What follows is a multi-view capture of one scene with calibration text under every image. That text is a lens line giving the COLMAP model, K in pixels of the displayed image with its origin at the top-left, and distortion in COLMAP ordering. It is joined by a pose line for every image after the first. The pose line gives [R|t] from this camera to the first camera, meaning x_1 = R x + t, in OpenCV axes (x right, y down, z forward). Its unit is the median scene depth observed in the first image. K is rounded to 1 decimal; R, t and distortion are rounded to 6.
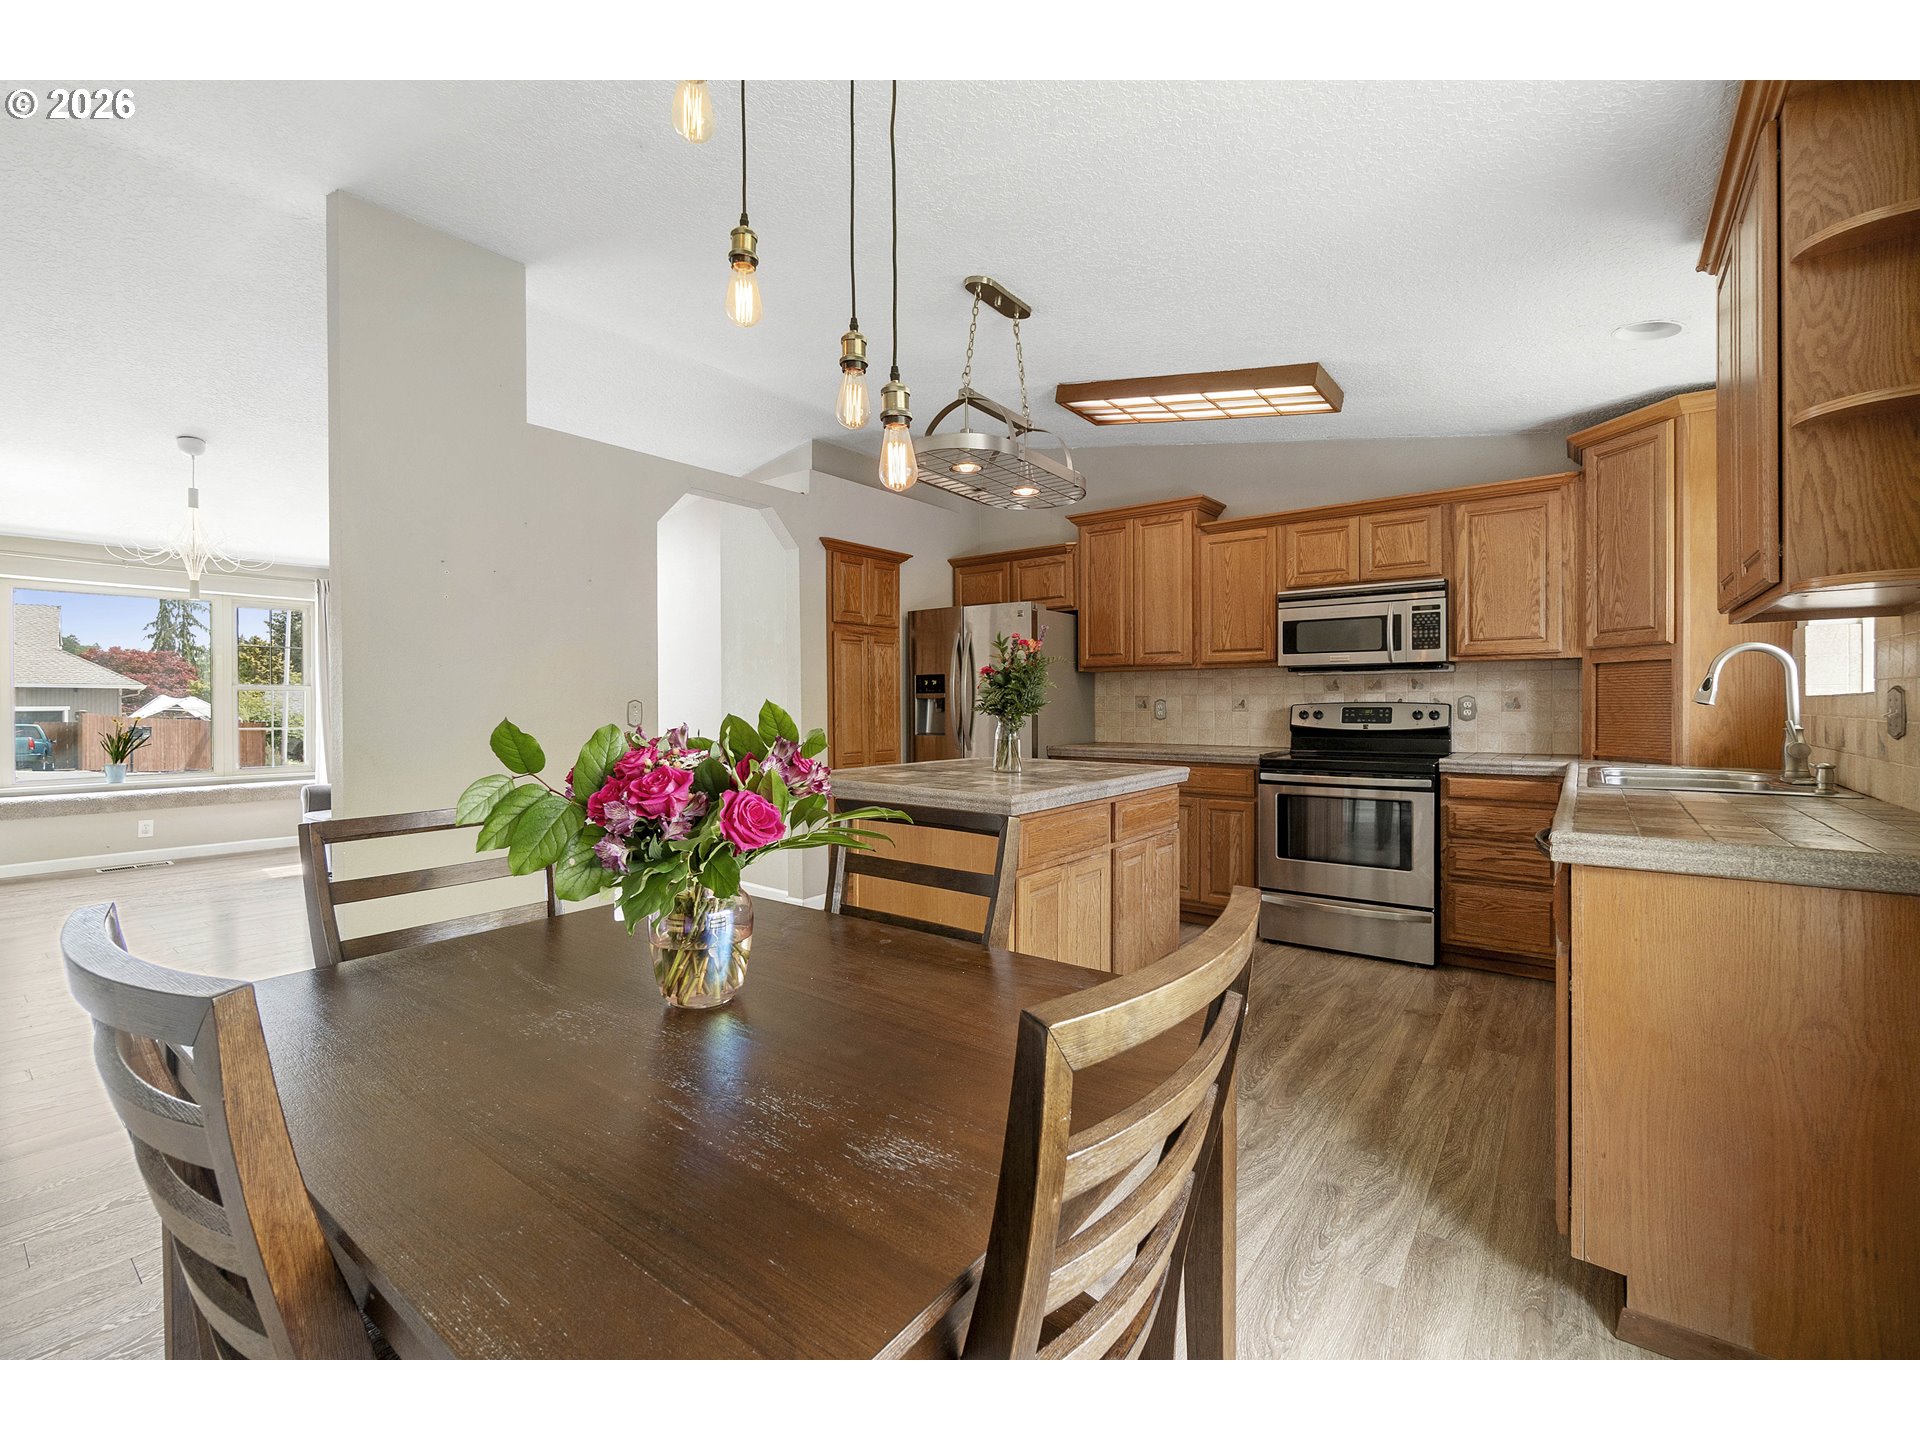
lens RADIAL K [[834.0, 0, 953.2], [0, 834.0, 712.6], [0, 0, 1]] dist [-0.004500, 0.001752]
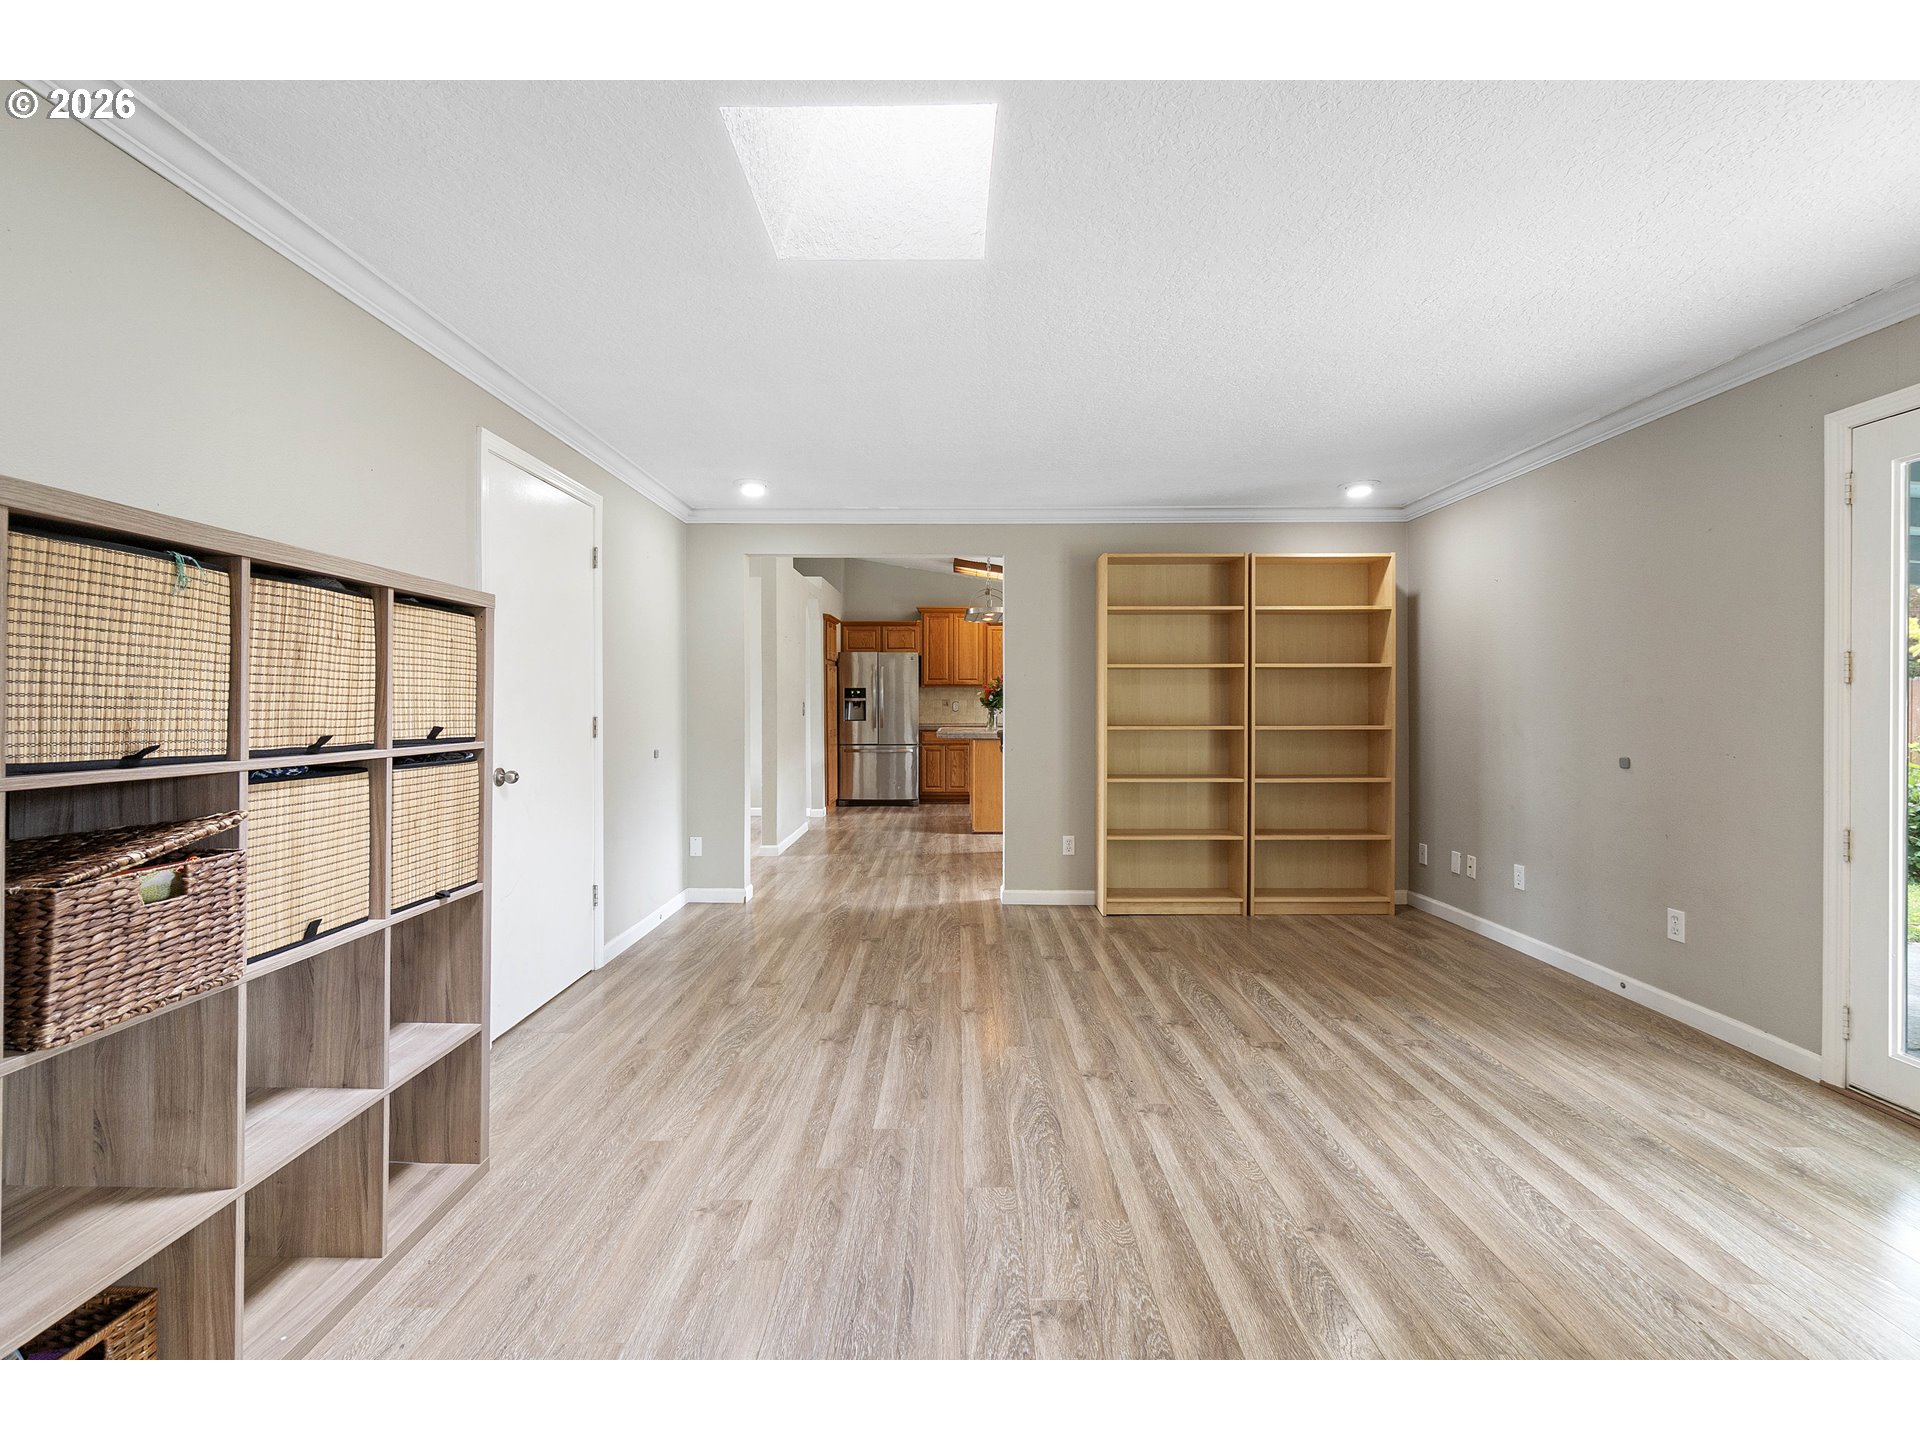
lens RADIAL K [[834.0, 0, 940.6], [0, 834.0, 710.0], [0, 0, 1]] dist [-0.004500, 0.001752]
pose [[0.802379, -0.003763, 0.596804, -1.197263], [0.006146, 0.999979, -0.001959, 0.010754], [-0.596784, 0.005240, 0.802385, -0.724492]]
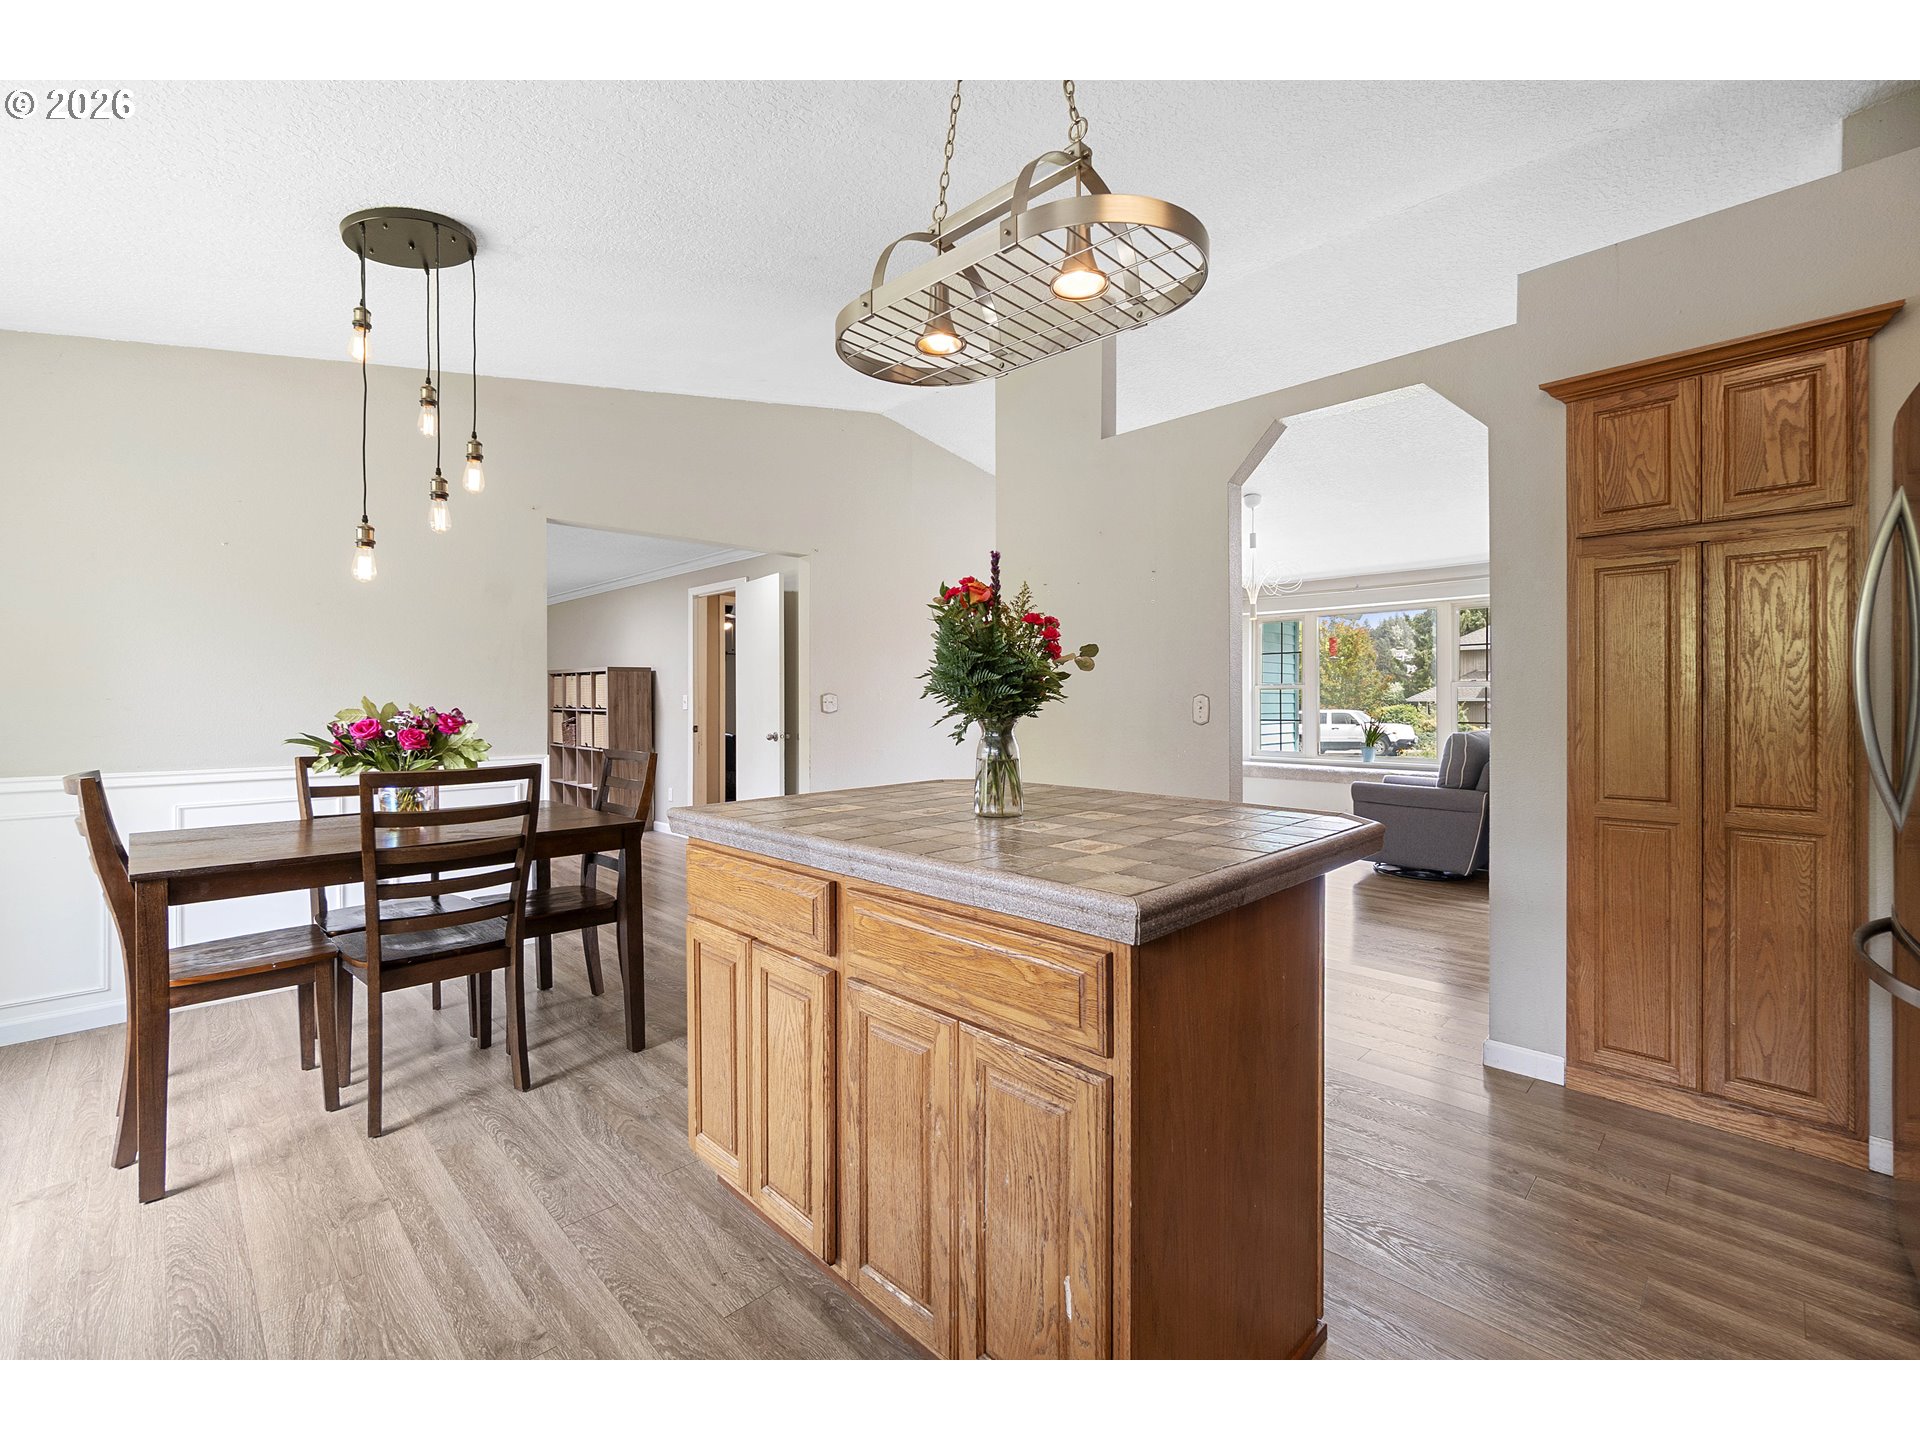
lens RADIAL K [[831.6, 0, 961.7], [0, 831.6, 715.8], [0, 0, 1]] dist [-0.004505, -0.000467]
pose [[-0.145202, 0.017237, -0.989252, 0.480508], [-0.011921, 0.999745, 0.019170, -0.004629], [0.989330, 0.014577, -0.144960, 0.800036]]
